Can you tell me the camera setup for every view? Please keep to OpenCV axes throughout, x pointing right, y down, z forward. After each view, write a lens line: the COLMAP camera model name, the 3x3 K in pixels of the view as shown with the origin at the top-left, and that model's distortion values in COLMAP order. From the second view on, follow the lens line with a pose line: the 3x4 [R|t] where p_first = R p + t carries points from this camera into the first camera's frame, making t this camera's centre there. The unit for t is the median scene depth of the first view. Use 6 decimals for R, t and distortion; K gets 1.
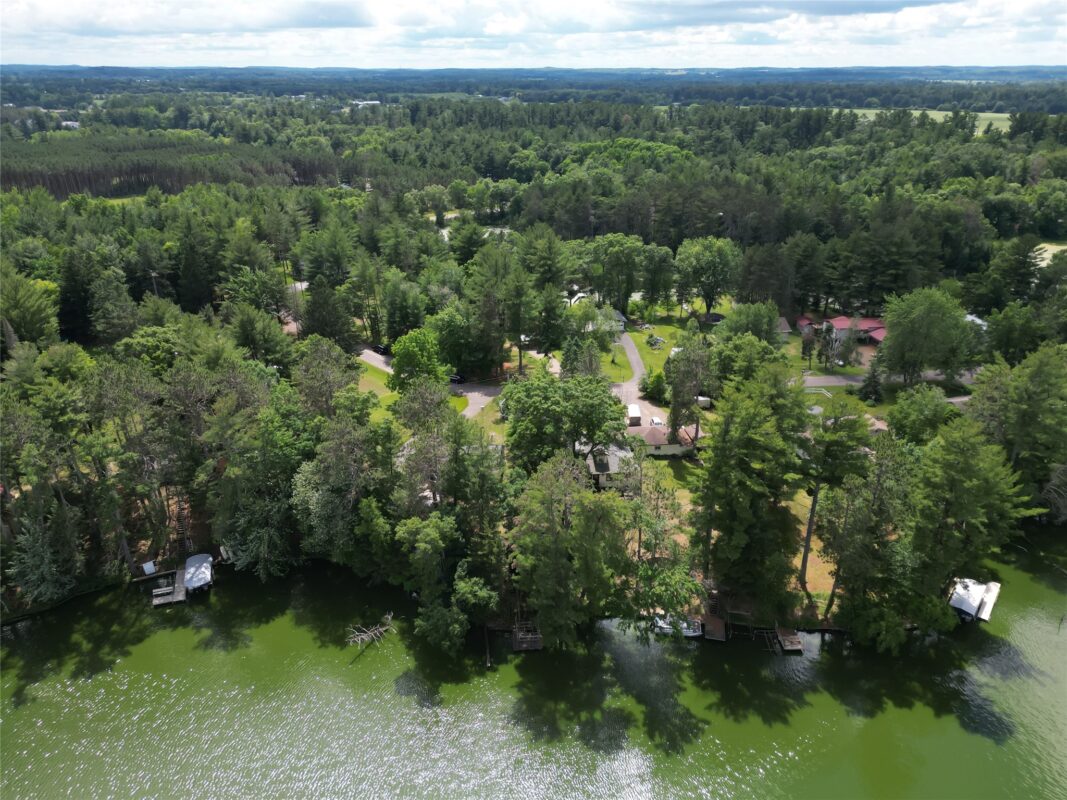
lens RADIAL K [[758.1, 0, 532.6], [0, 758.1, 395.9], [0, 0, 1]] dist [0.090403, -0.084147]
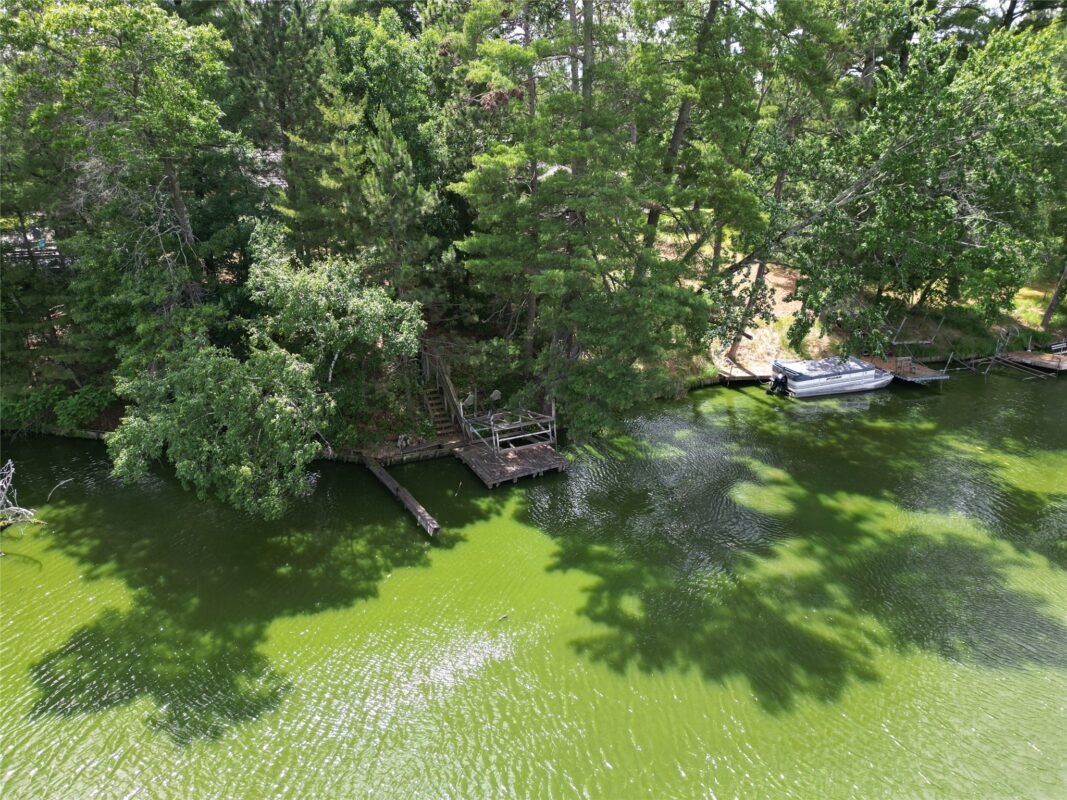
lens RADIAL K [[736.3, 0, 535.4], [0, 736.3, 403.1], [0, 0, 1]] dist [0.085242, -0.086749]
pose [[0.917892, -0.142955, 0.370187, -0.095886], [0.164975, 0.985890, -0.028342, 0.265588], [-0.360912, 0.087087, 0.928525, 0.609005]]
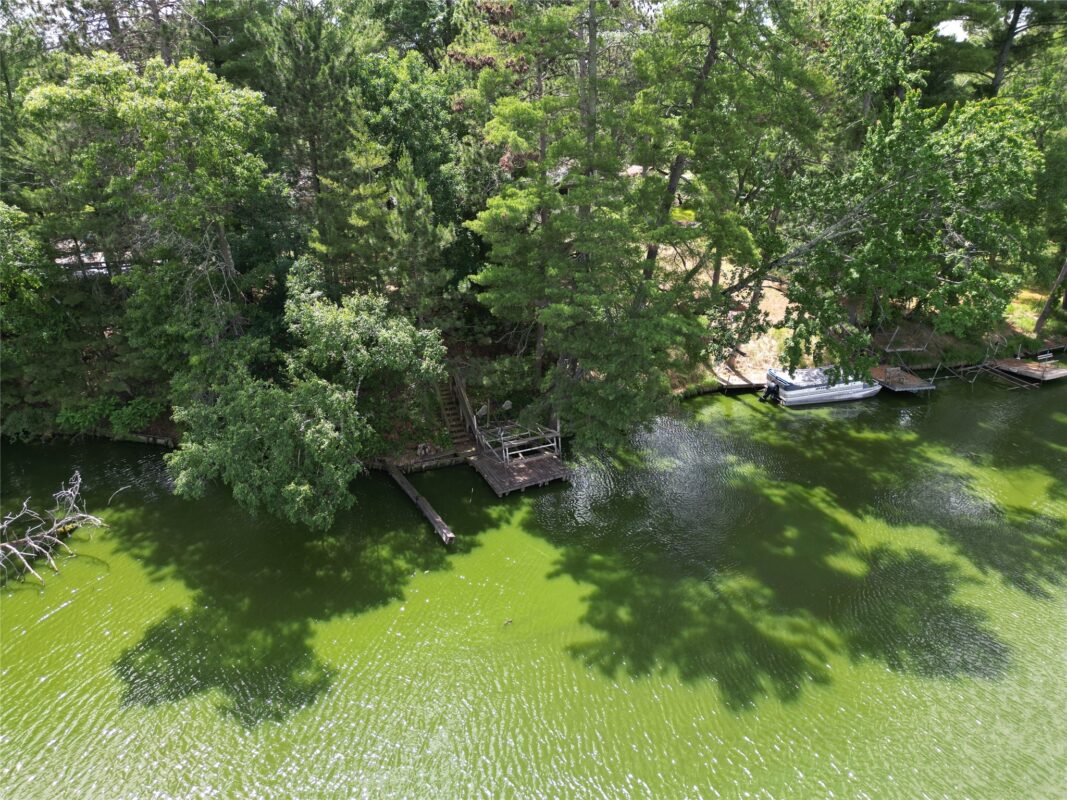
lens RADIAL K [[744.6, 0, 533.6], [0, 744.6, 402.1], [0, 0, 1]] dist [0.086218, -0.084999]
pose [[0.927421, -0.150860, 0.342245, -0.100813], [0.156048, 0.987670, 0.012498, 0.247142], [-0.339910, 0.041815, 0.939528, 0.579089]]
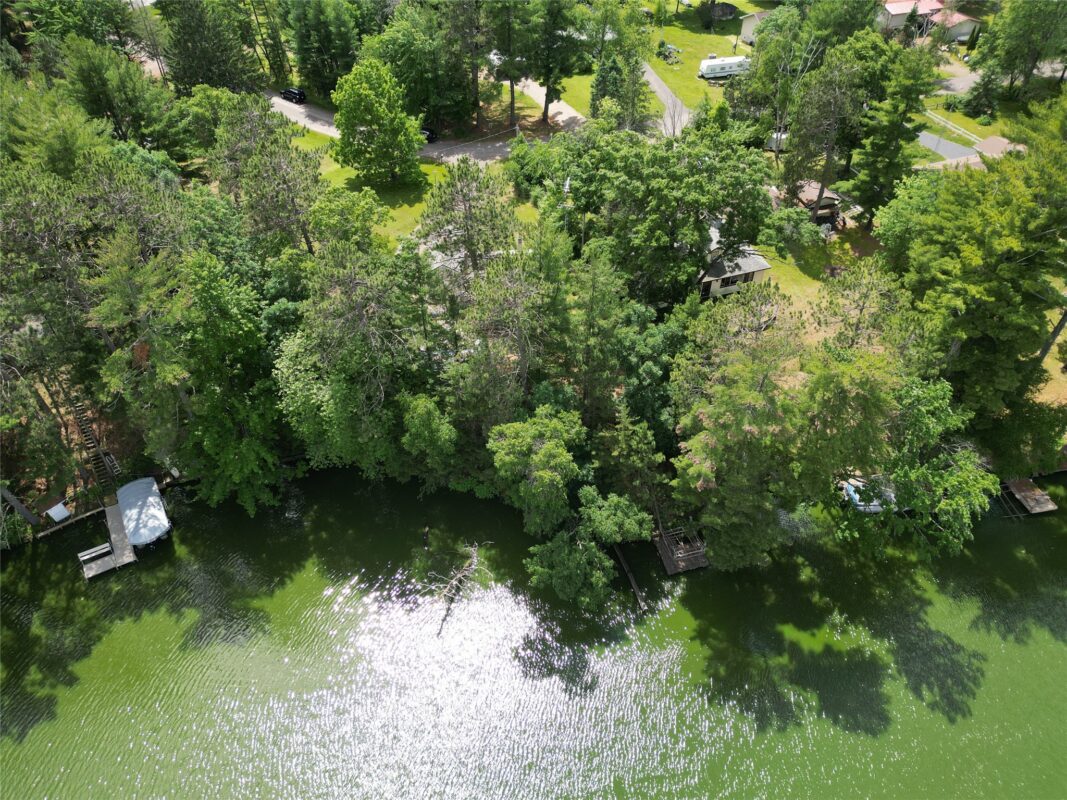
lens RADIAL K [[747.8, 0, 533.5], [0, 747.8, 400.0], [0, 0, 1]] dist [0.090485, -0.097294]
pose [[0.983972, -0.131963, 0.119933, -0.173714], [0.081390, 0.930785, 0.356391, -0.052602], [-0.158663, -0.340917, 0.926608, 0.384813]]
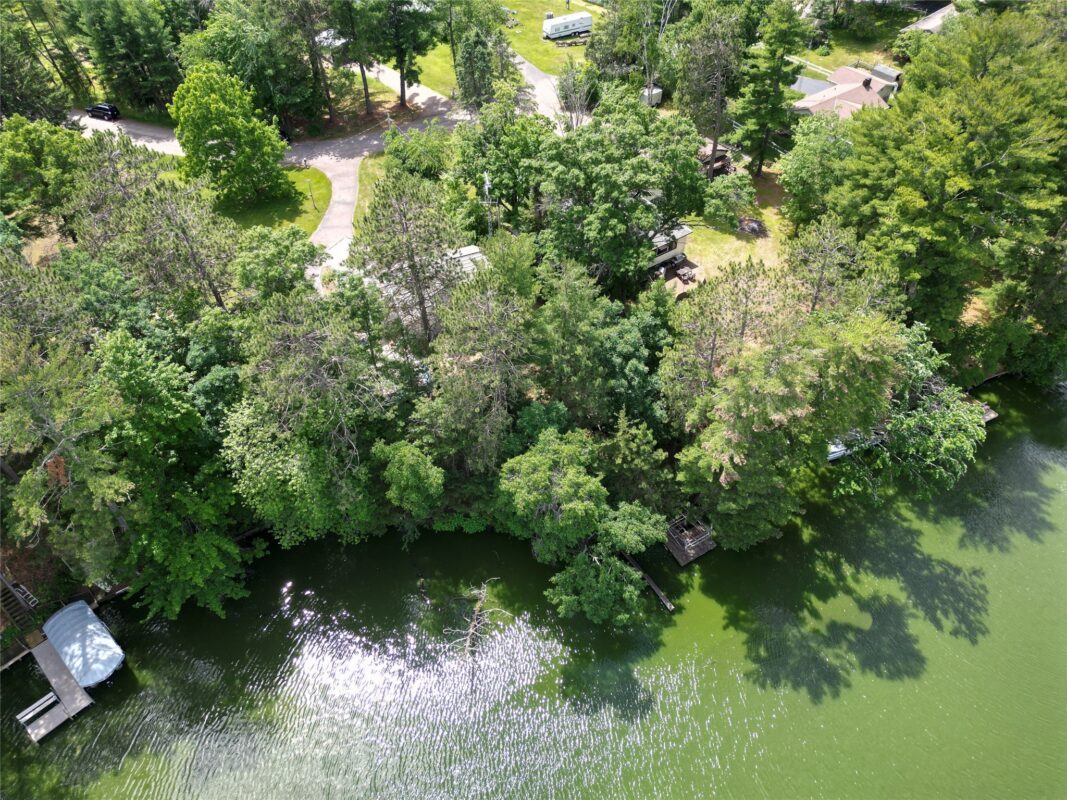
lens RADIAL K [[746.3, 0, 532.2], [0, 746.3, 402.5], [0, 0, 1]] dist [0.083365, -0.076316]
pose [[0.897161, -0.331846, 0.291514, -0.244054], [0.188358, 0.884389, 0.427057, -0.084309], [-0.399529, -0.328230, 0.855945, 0.459617]]
